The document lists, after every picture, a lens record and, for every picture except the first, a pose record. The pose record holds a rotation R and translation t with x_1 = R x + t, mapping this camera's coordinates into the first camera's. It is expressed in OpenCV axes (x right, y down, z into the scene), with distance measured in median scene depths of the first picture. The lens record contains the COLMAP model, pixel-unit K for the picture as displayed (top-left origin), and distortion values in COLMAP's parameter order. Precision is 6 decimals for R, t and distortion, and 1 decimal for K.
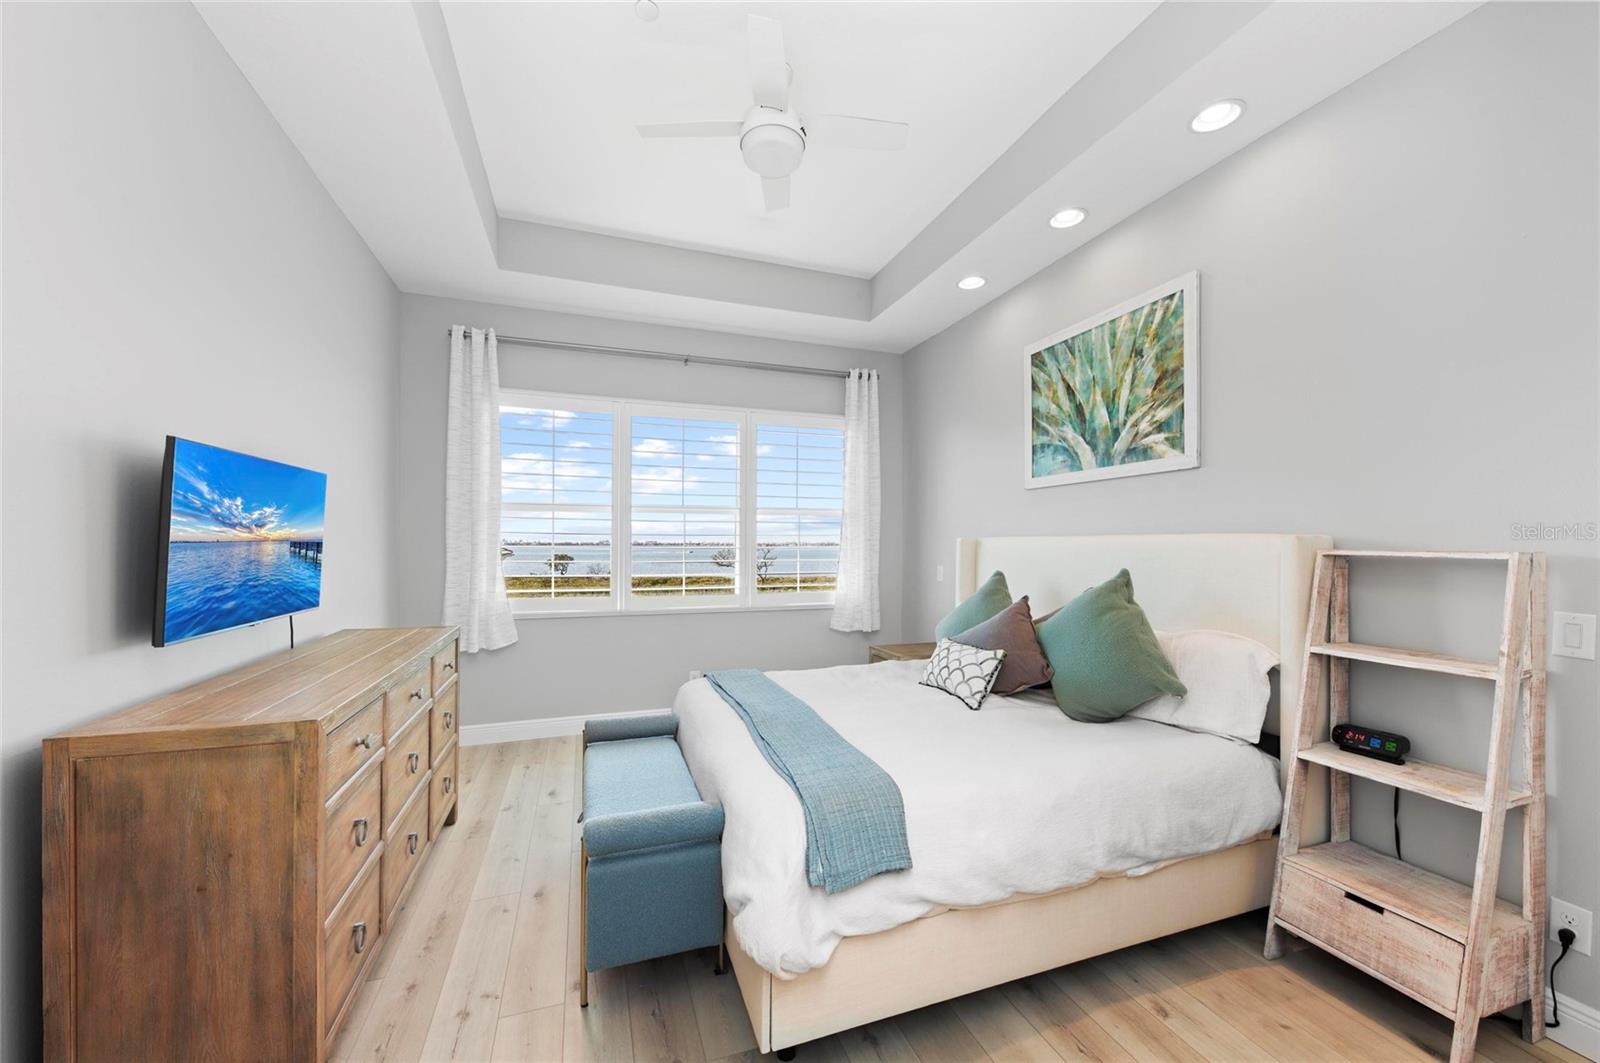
lens RADIAL K [[631.6, 0, 800.0], [0, 631.6, 531.5], [0, 0, 1]] dist [0.001226, 0.000066]
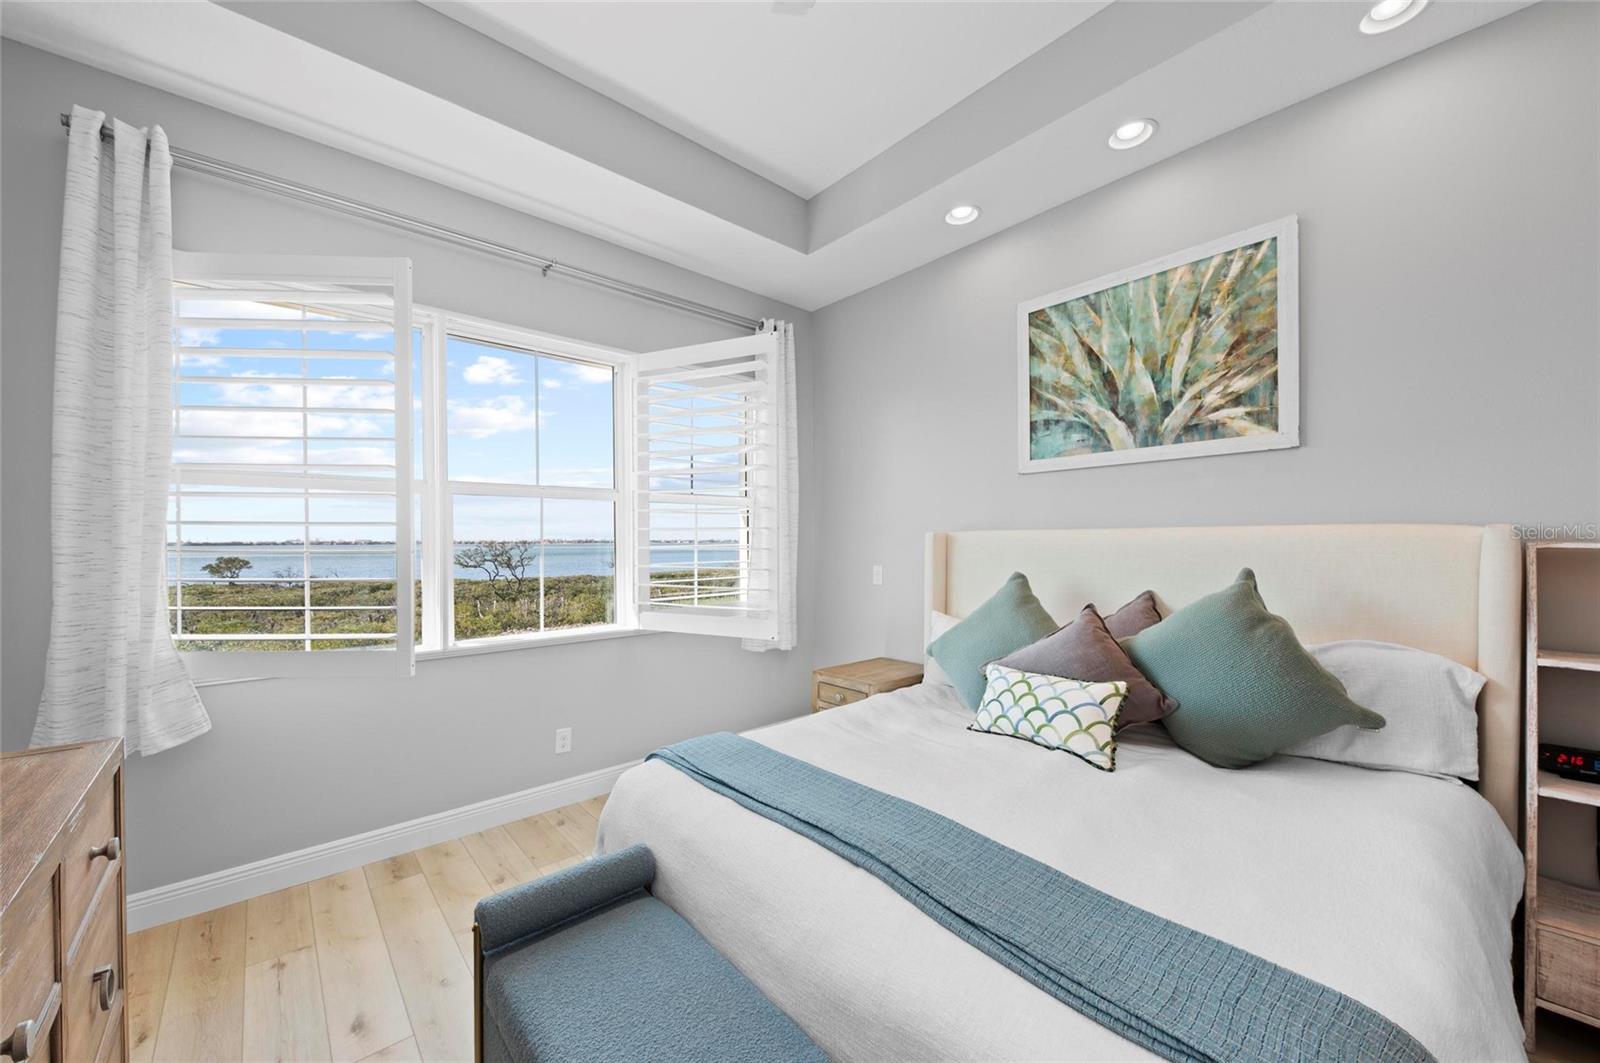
lens RADIAL K [[604.2, 0, 799.7], [0, 604.2, 537.2], [0, 0, 1]] dist [0.009770, -0.006649]
pose [[0.922504, -0.004799, 0.385957, -0.267323], [-0.000552, 0.999905, 0.013753, 0.008029], [-0.385986, -0.012900, 0.922414, 0.439586]]
